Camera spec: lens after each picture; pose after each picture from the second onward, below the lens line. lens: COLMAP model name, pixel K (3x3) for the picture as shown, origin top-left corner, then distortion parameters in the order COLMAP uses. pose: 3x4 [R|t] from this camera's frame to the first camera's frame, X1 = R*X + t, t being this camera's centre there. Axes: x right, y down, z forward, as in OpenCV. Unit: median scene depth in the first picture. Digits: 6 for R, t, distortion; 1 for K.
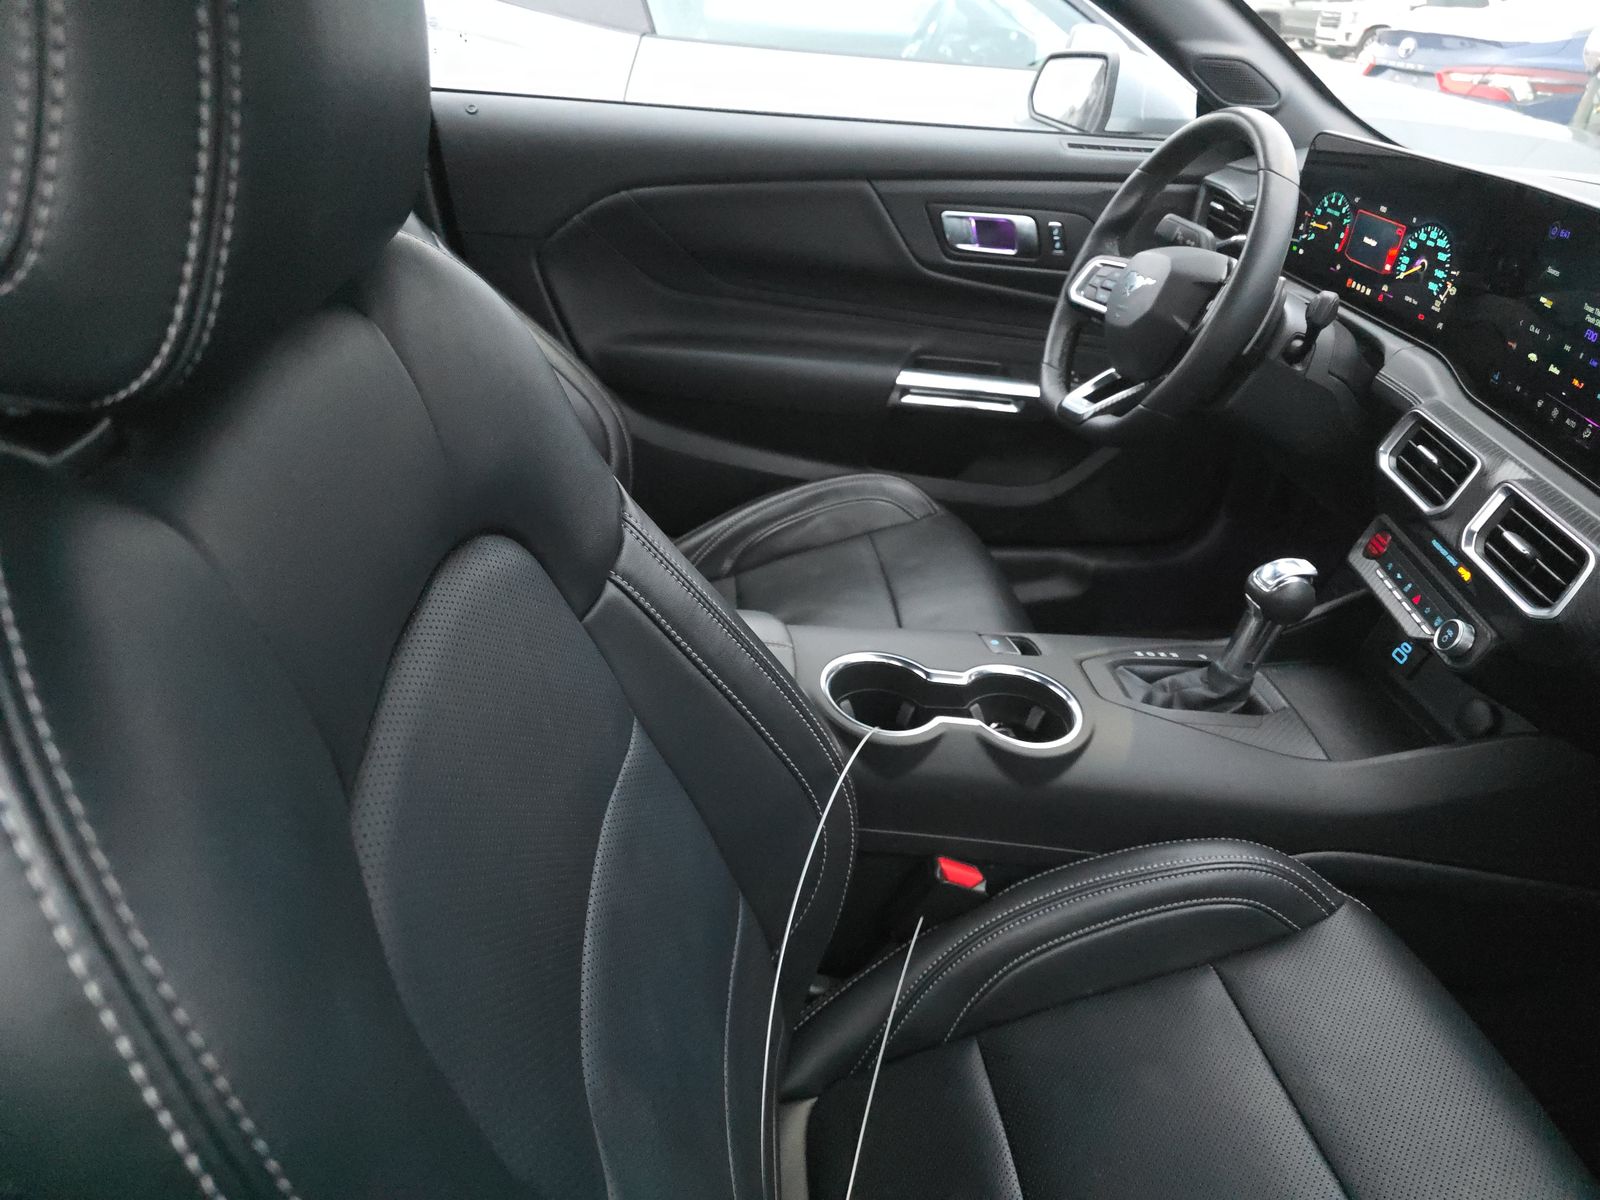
lens RADIAL K [[1093.4, 0, 809.2], [0, 1093.4, 600.8], [0, 0, 1]] dist [0.055259, -0.086326]
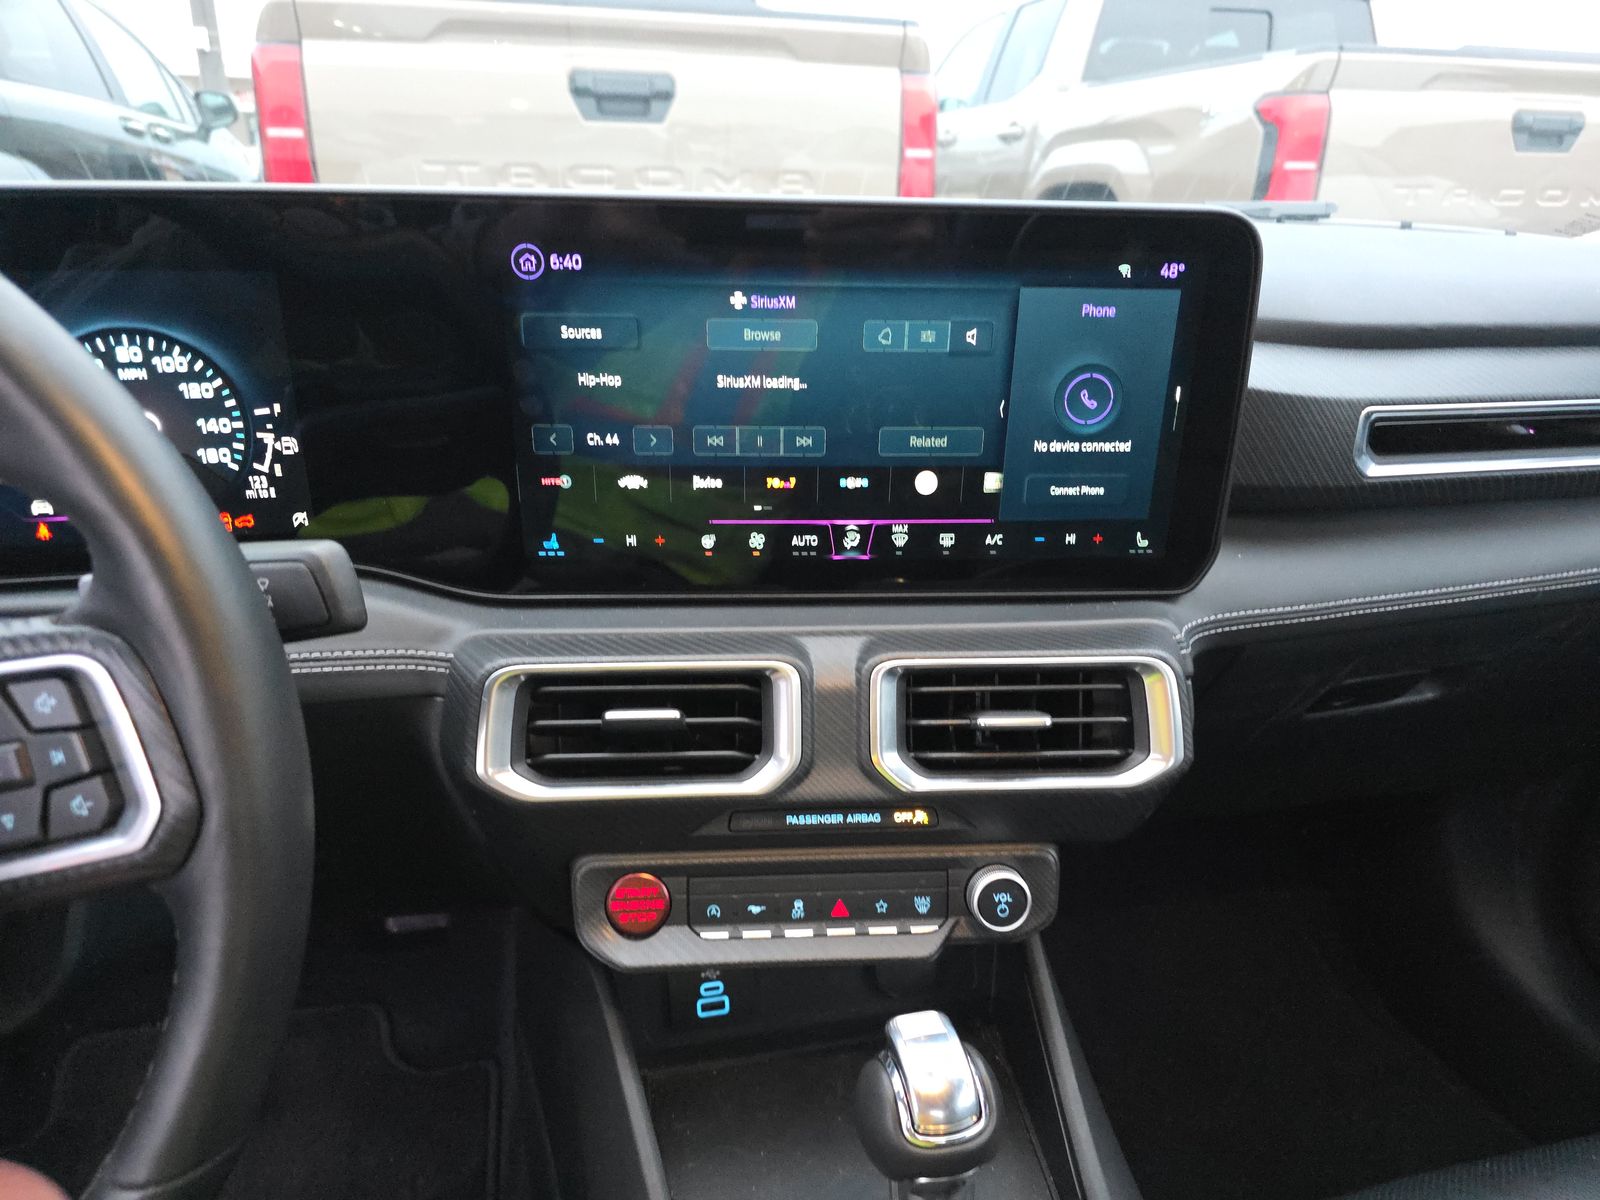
lens RADIAL K [[1082.0, 0, 805.5], [0, 1082.0, 621.8], [0, 0, 1]] dist [0.007122, -0.003038]
pose [[-0.126233, -0.460287, 0.878750, 0.120171], [0.461840, 0.756708, 0.462706, -0.328797], [-0.877935, 0.464251, 0.117057, 0.774913]]
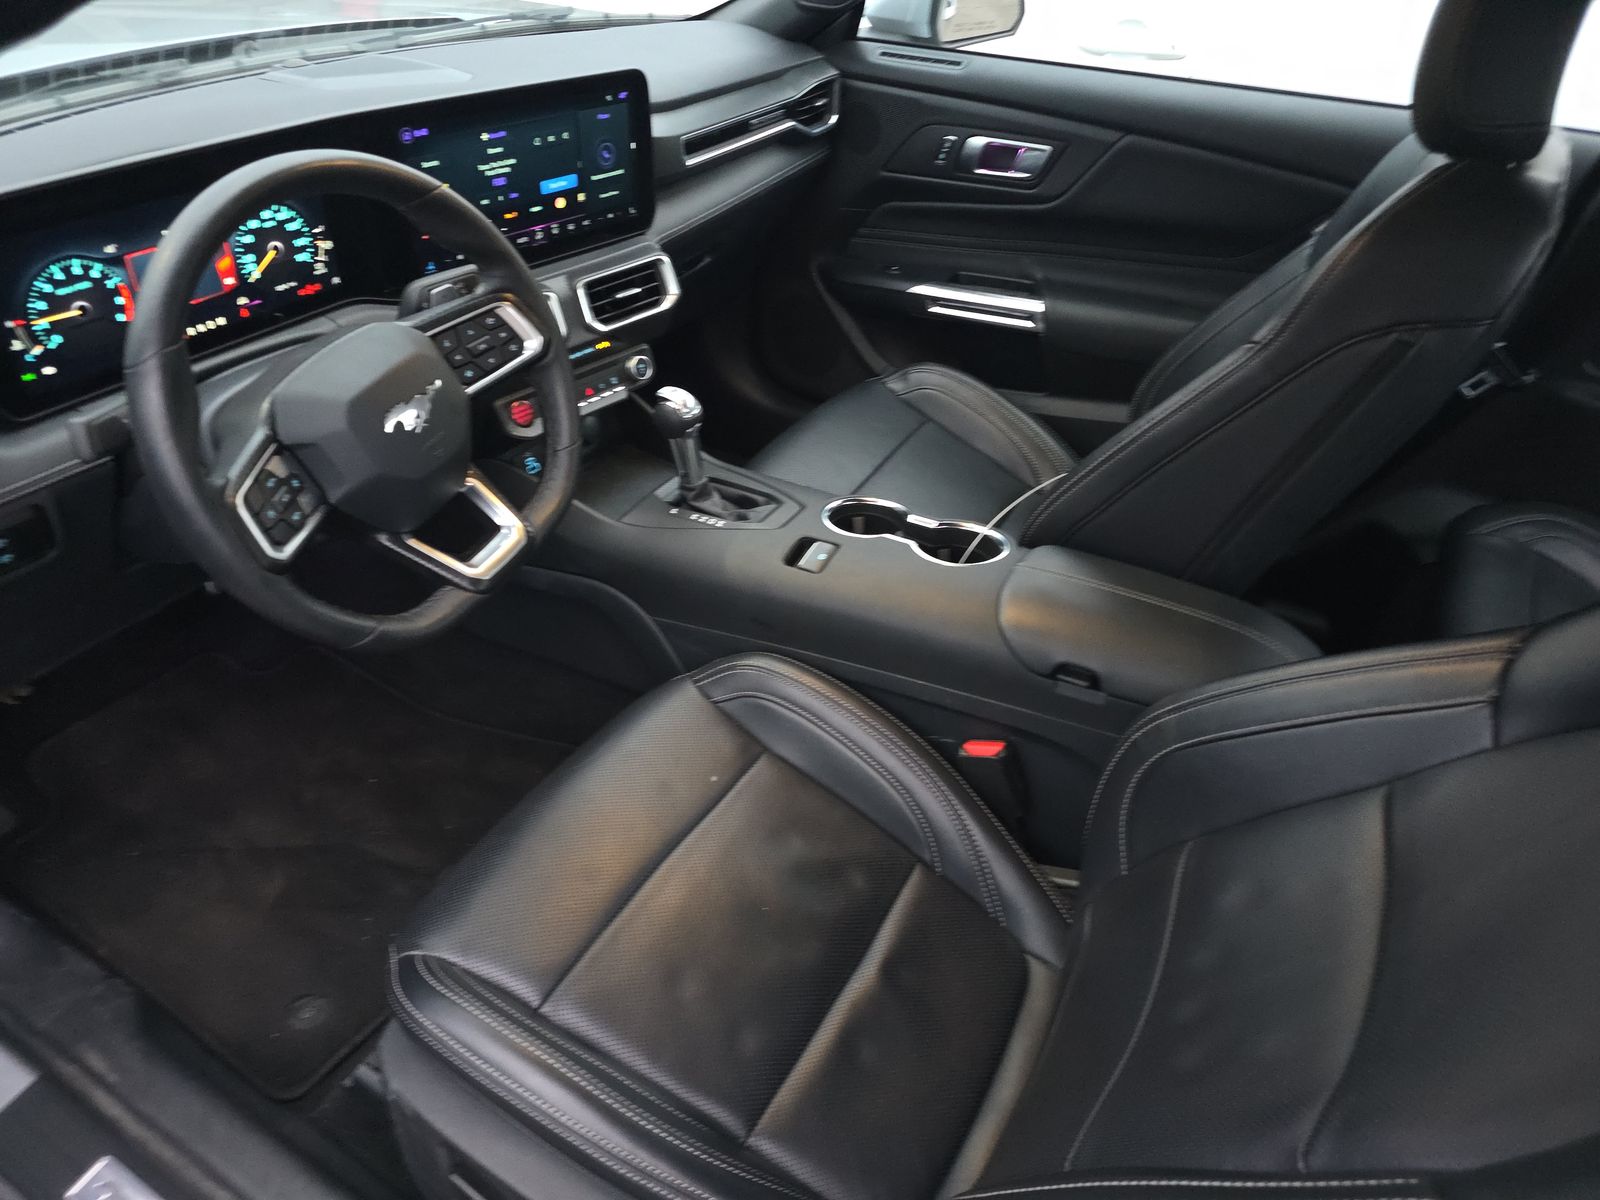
lens RADIAL K [[1082.0, 0, 805.5], [0, 1082.0, 621.8], [0, 0, 1]] dist [0.007122, -0.003038]
pose [[-0.804950, -0.443767, 0.393861, -0.283647], [0.190972, 0.434710, 0.880089, -0.887152], [-0.561769, 0.783644, -0.265173, 1.255618]]
